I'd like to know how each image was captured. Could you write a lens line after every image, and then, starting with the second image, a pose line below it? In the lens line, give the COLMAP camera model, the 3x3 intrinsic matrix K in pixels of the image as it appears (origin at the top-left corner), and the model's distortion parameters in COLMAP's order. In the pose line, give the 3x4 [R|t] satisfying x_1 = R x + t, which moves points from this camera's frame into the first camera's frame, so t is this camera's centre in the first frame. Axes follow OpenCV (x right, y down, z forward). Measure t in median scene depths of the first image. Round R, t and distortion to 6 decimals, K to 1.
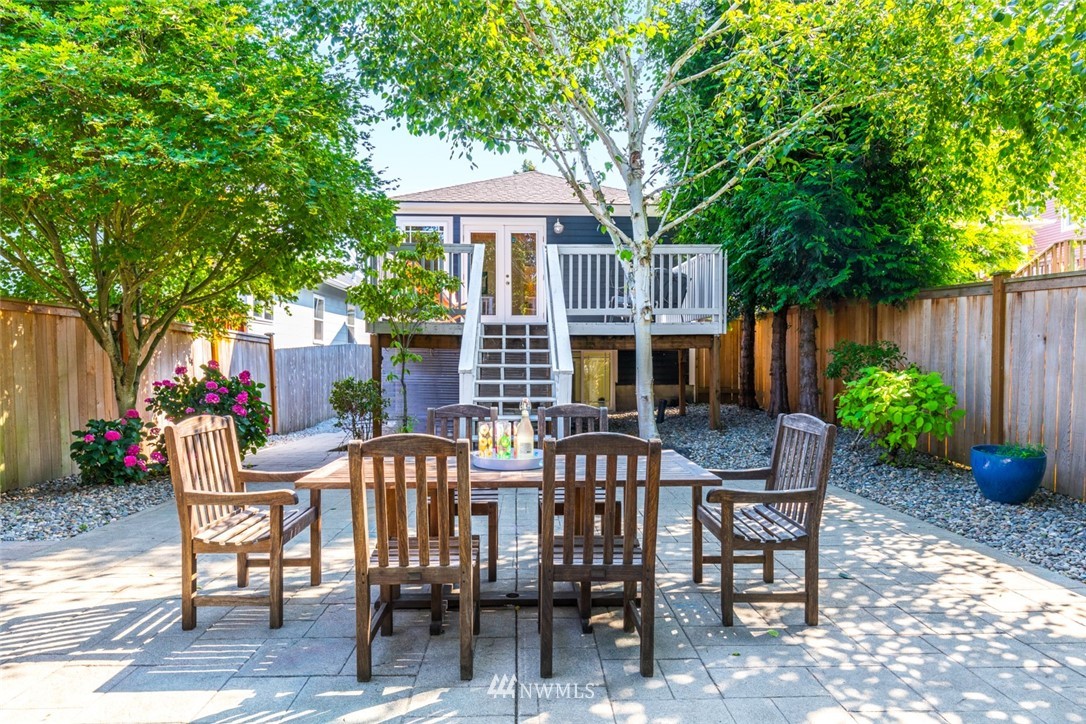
lens RADIAL K [[655.0, 0, 547.3], [0, 655.0, 362.8], [0, 0, 1]] dist [0.008009, 0.002102]
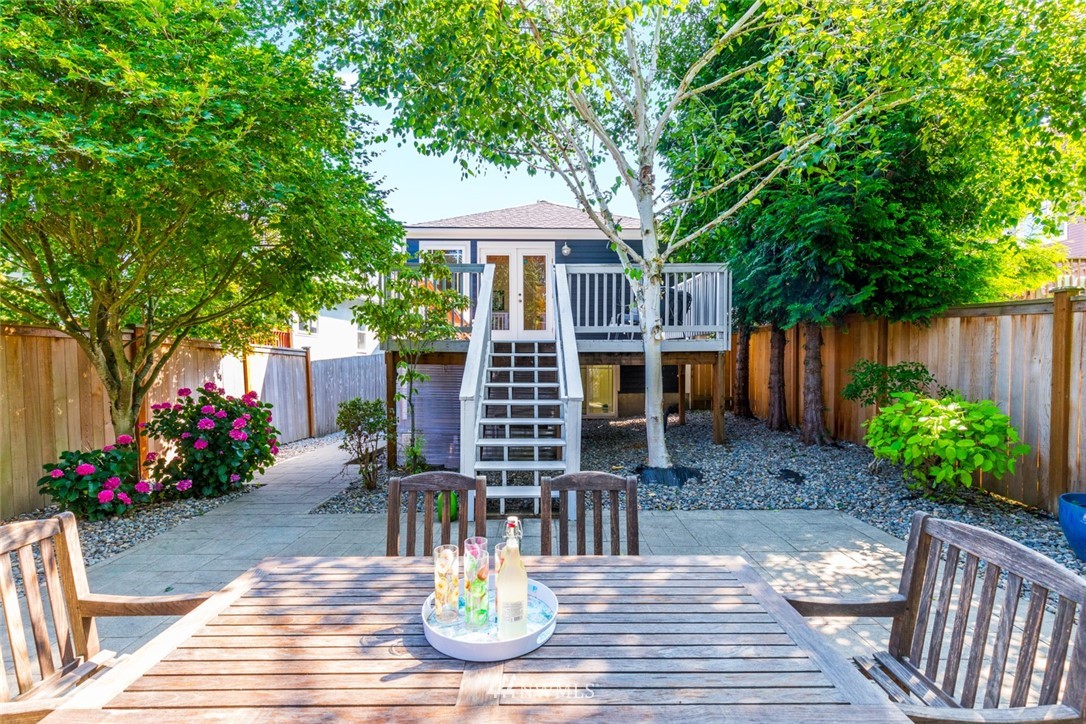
lens RADIAL K [[487.9, 0, 537.9], [0, 487.9, 362.2], [0, 0, 1]] dist [0.010005, -0.001651]
pose [[0.999271, 0.001421, -0.038157, 0.001485], [-0.001121, 0.999968, 0.007890, -0.036884], [0.038167, -0.007841, 0.999241, 0.264085]]
